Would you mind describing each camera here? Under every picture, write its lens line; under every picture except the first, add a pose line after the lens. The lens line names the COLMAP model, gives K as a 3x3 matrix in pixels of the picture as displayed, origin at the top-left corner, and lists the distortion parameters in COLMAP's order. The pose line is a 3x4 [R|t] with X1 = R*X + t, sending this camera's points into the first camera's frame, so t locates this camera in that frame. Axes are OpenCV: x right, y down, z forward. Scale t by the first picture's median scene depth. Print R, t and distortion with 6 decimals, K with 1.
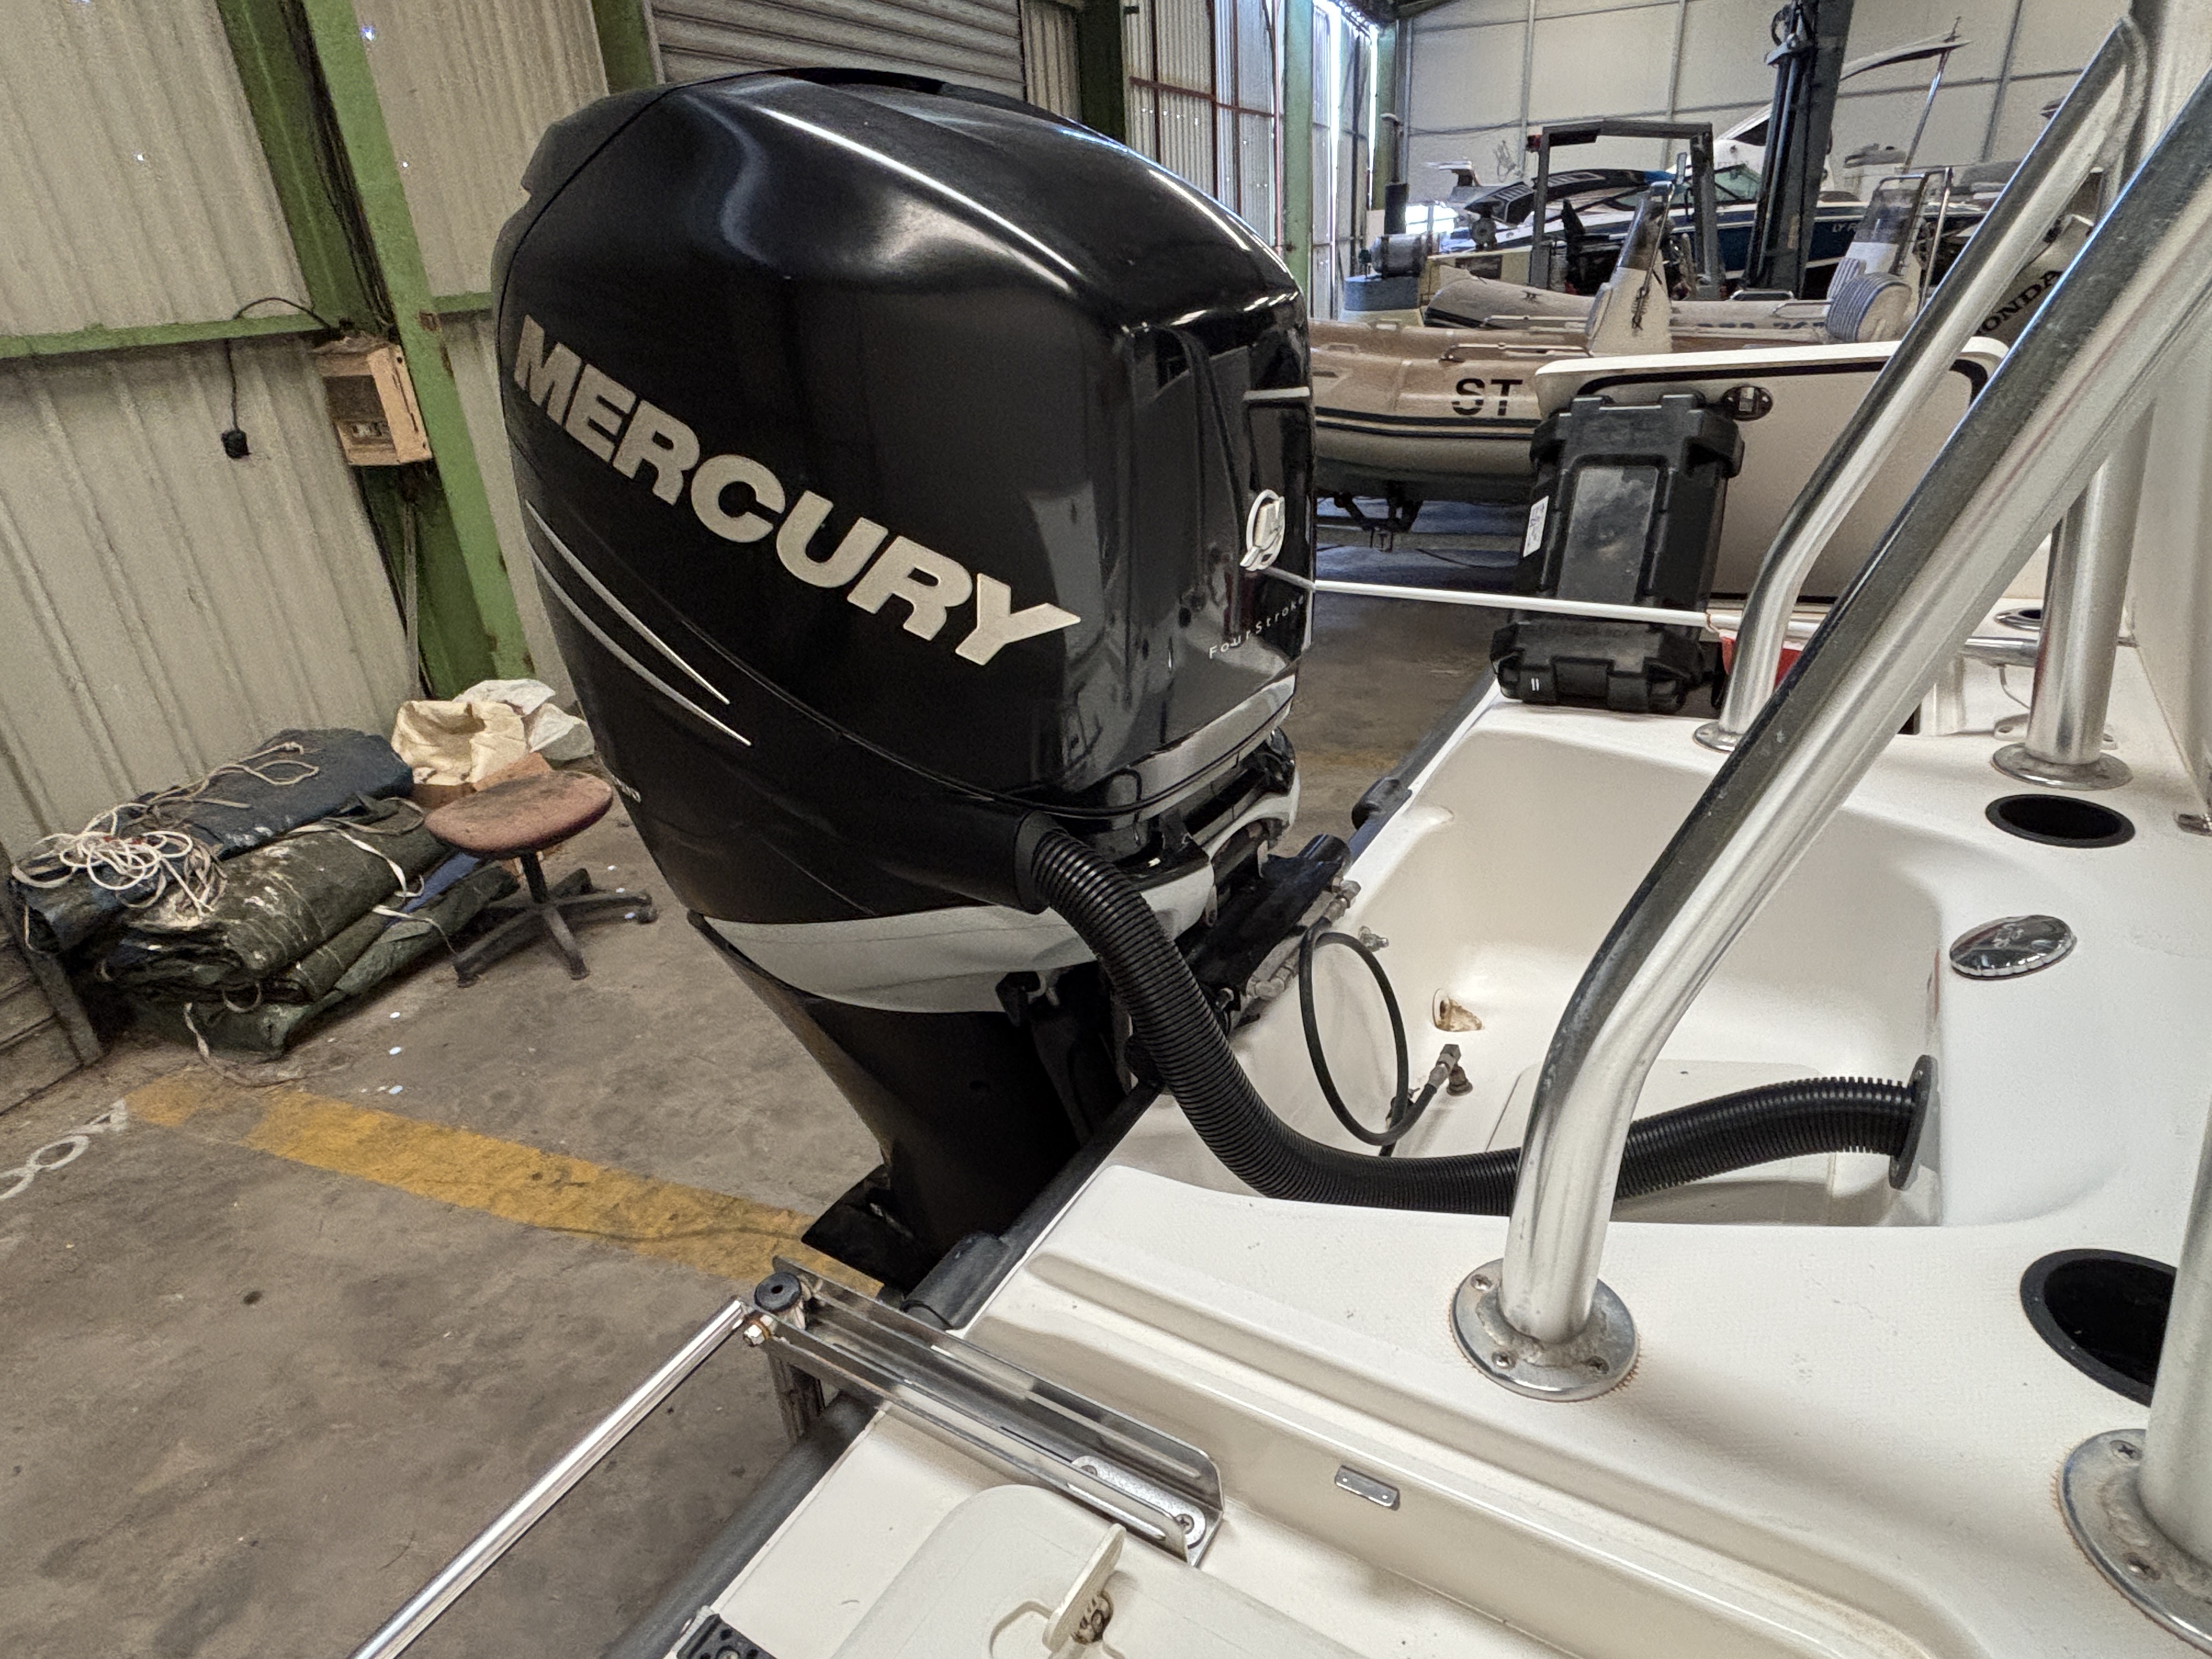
lens RADIAL K [[1194.0, 0, 1097.4], [0, 1194.0, 821.2], [0, 0, 1]] dist [0.000869, -0.000564]
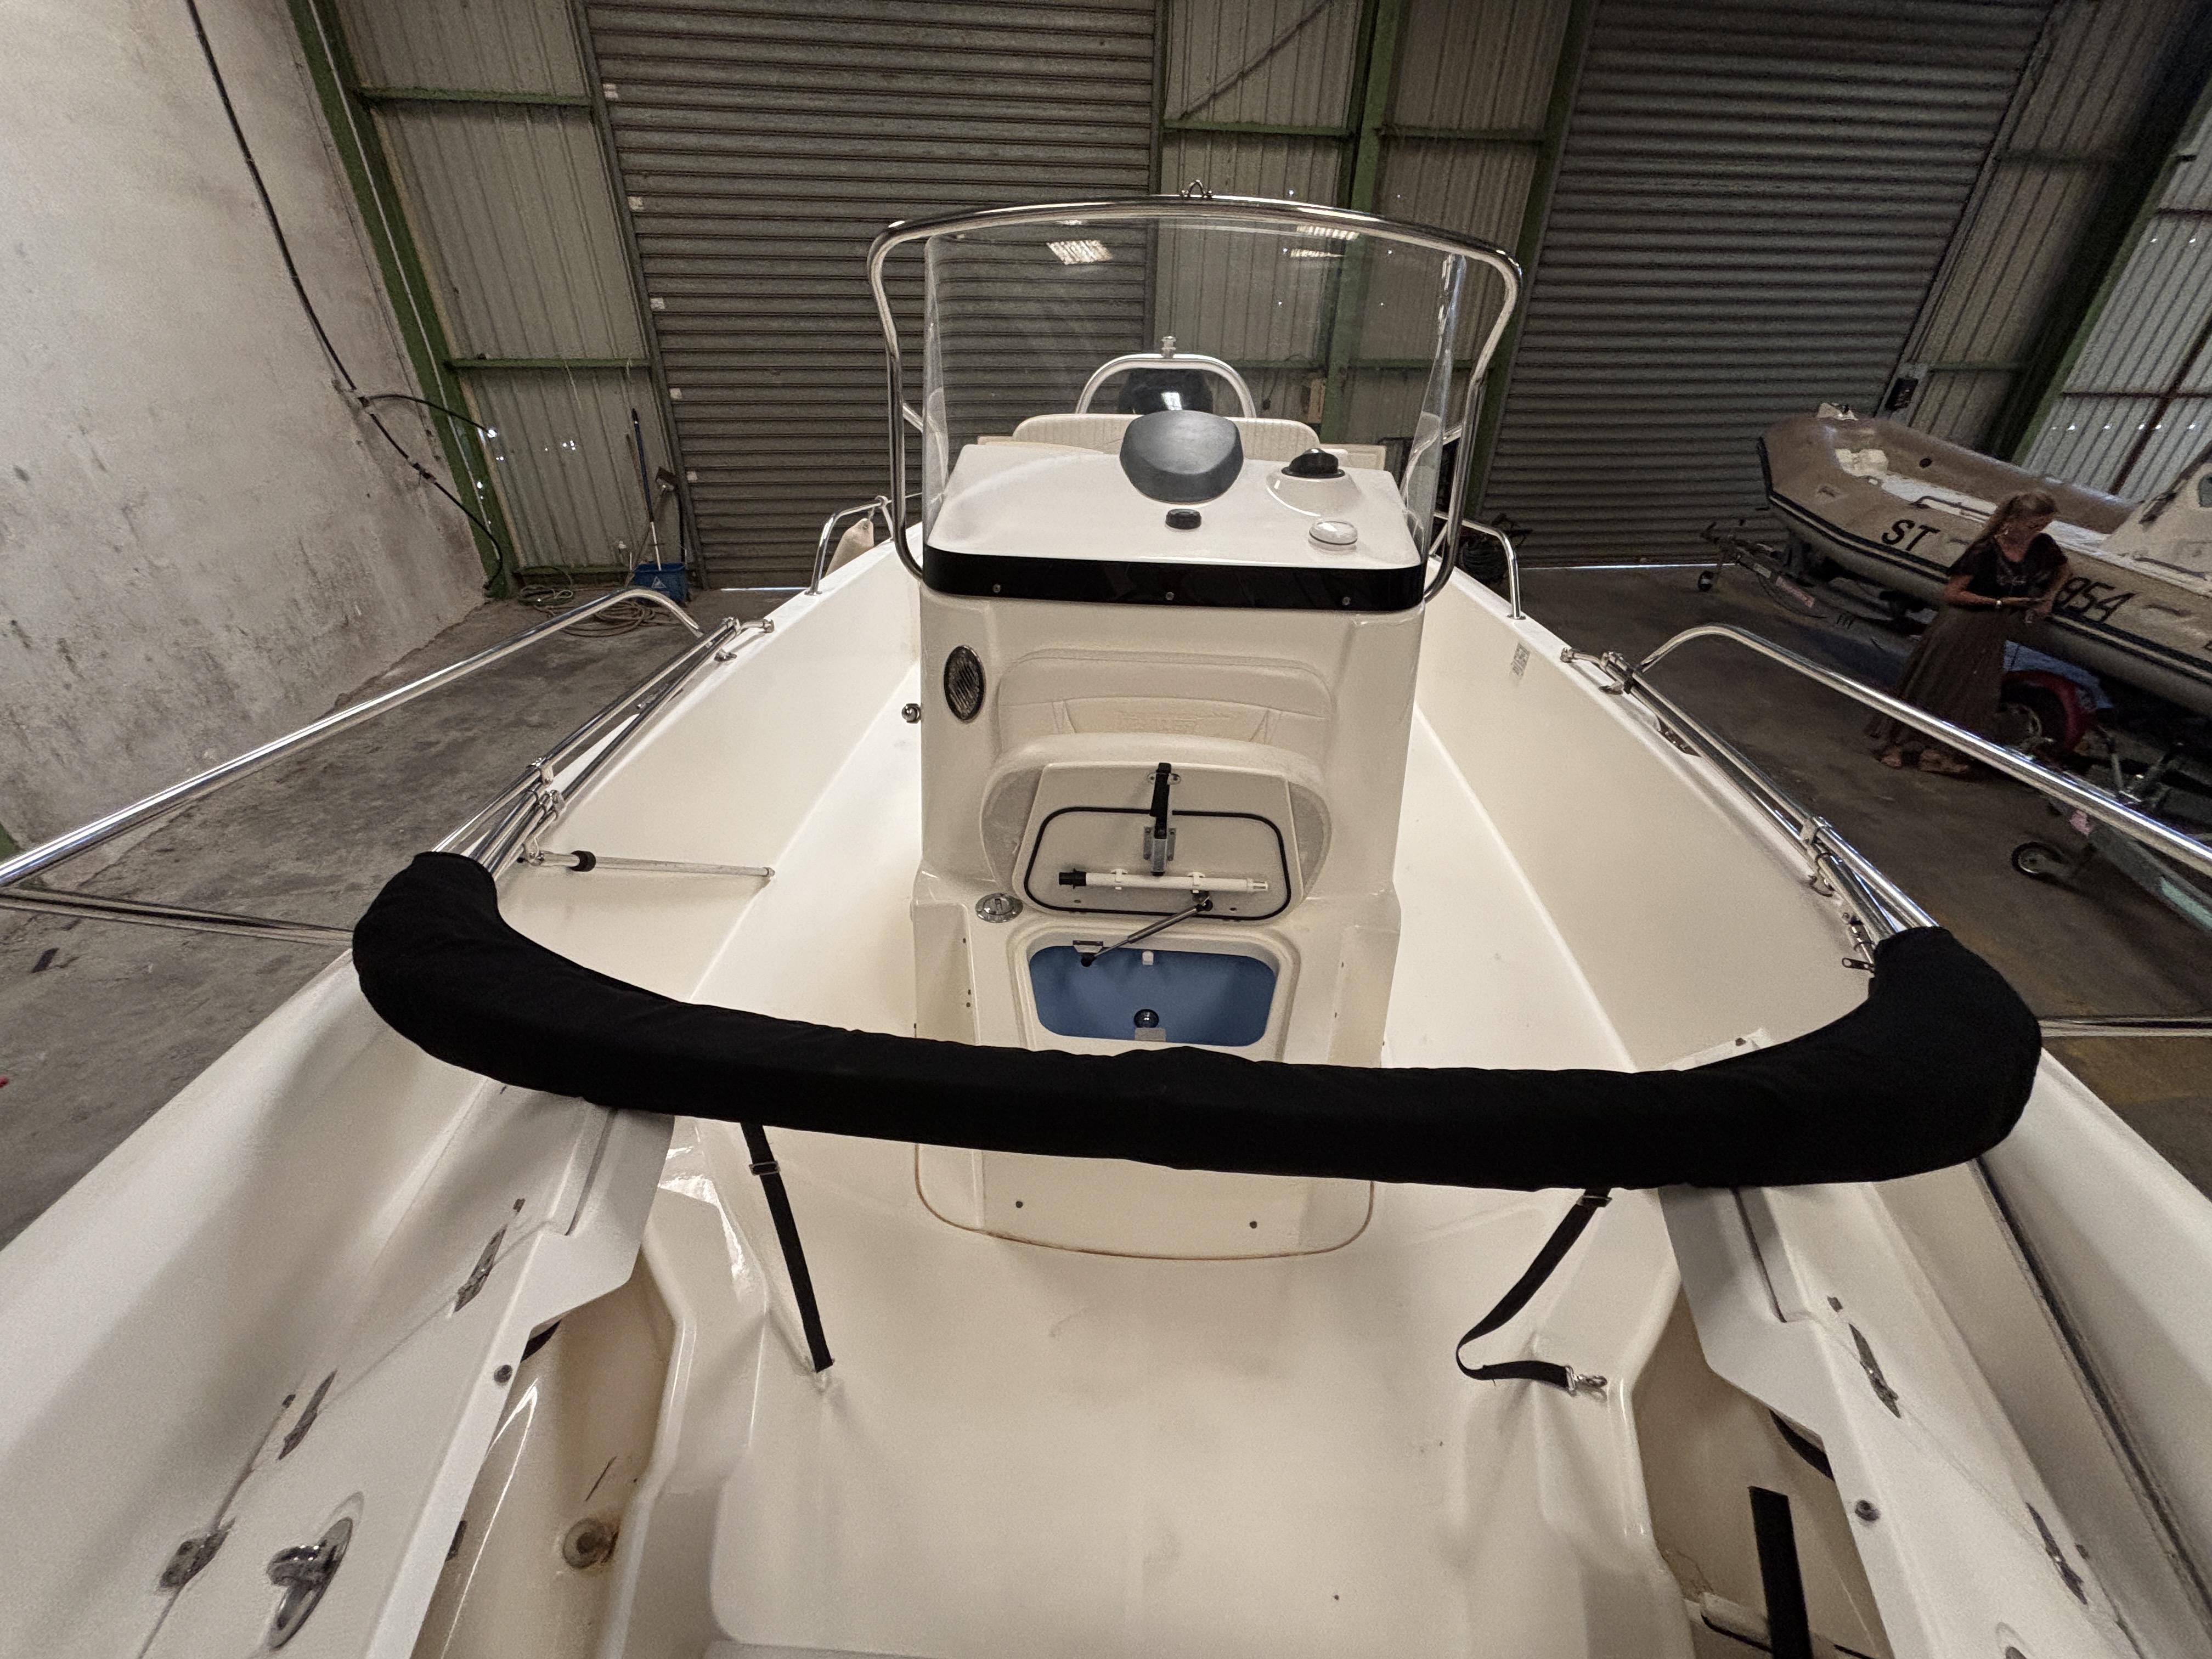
lens RADIAL K [[894.4, 0, 1102.8], [0, 894.4, 821.1], [0, 0, 1]] dist [0.001364, -0.000063]
pose [[0.471360, 0.521202, -0.711455, 1.300501], [-0.428429, 0.840434, 0.331843, -0.022374], [0.770888, 0.148390, 0.619444, -0.551138]]
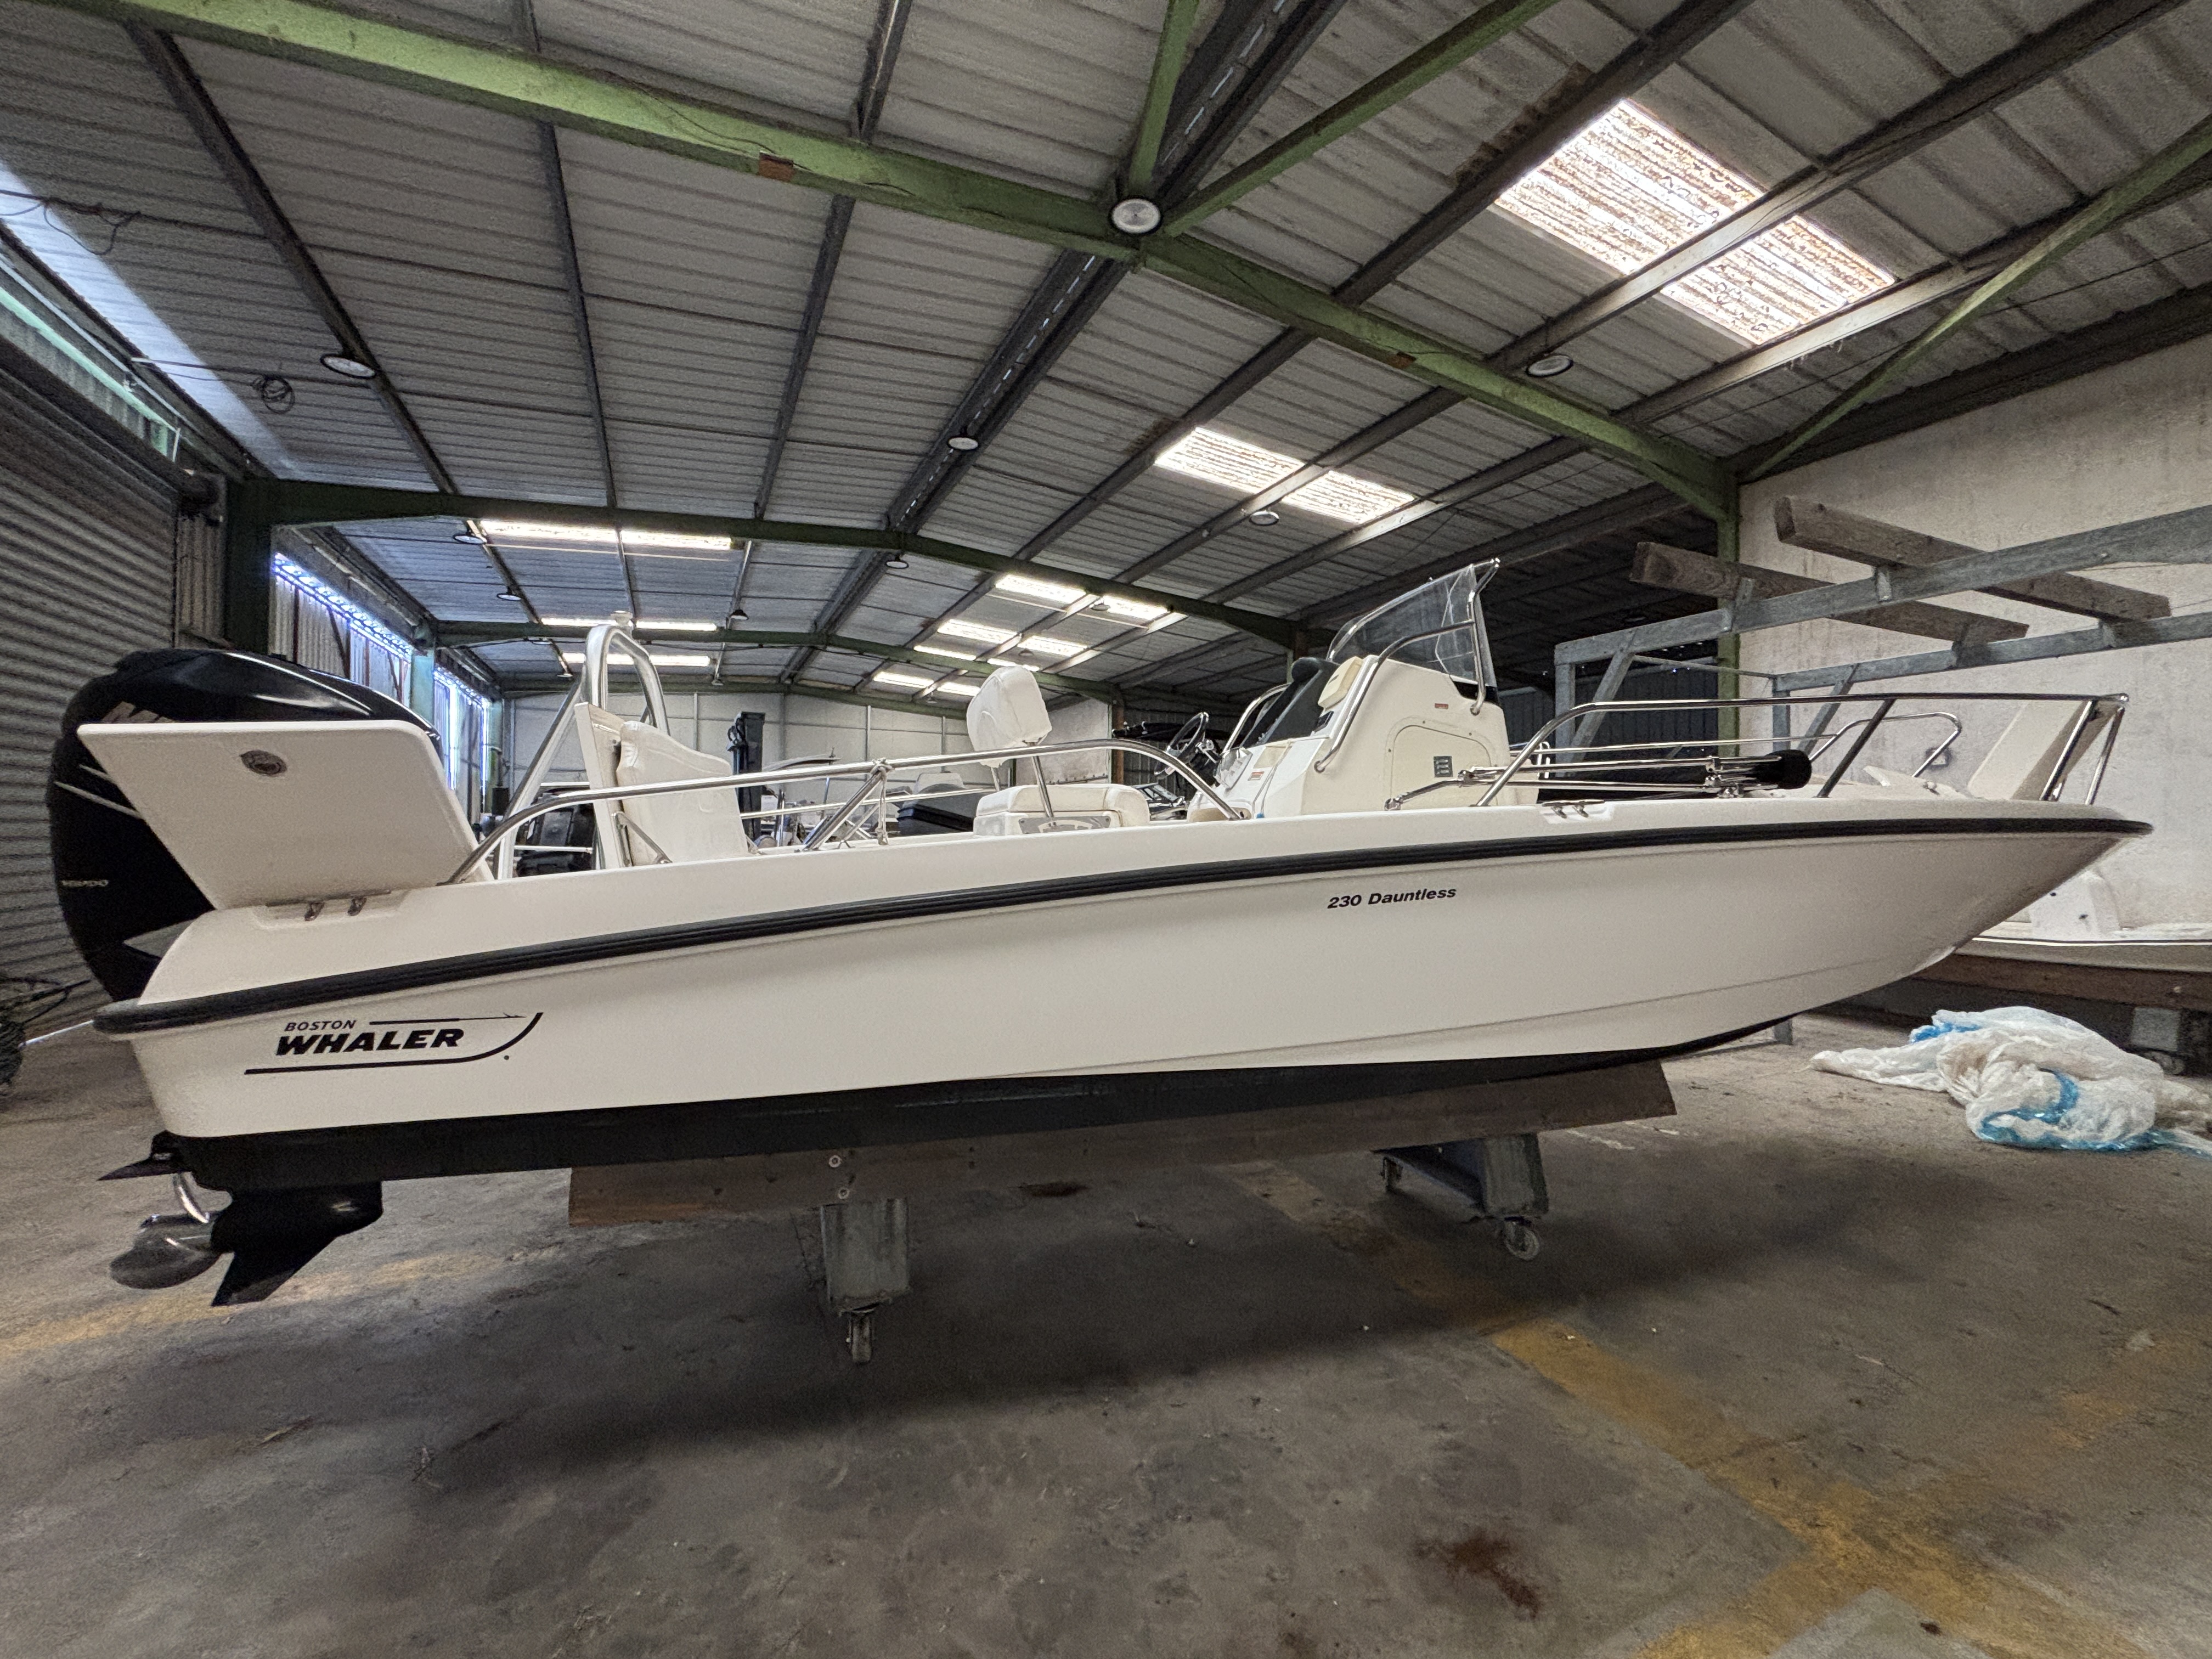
lens RADIAL K [[893.9, 0, 1101.1], [0, 893.9, 821.2], [0, 0, 1]] dist [0.000280, 0.000877]
pose [[0.693138, 0.083942, 0.715901, -0.112272], [0.267590, 0.892254, -0.363702, 0.415123], [-0.669295, 0.443663, 0.595993, -0.584087]]
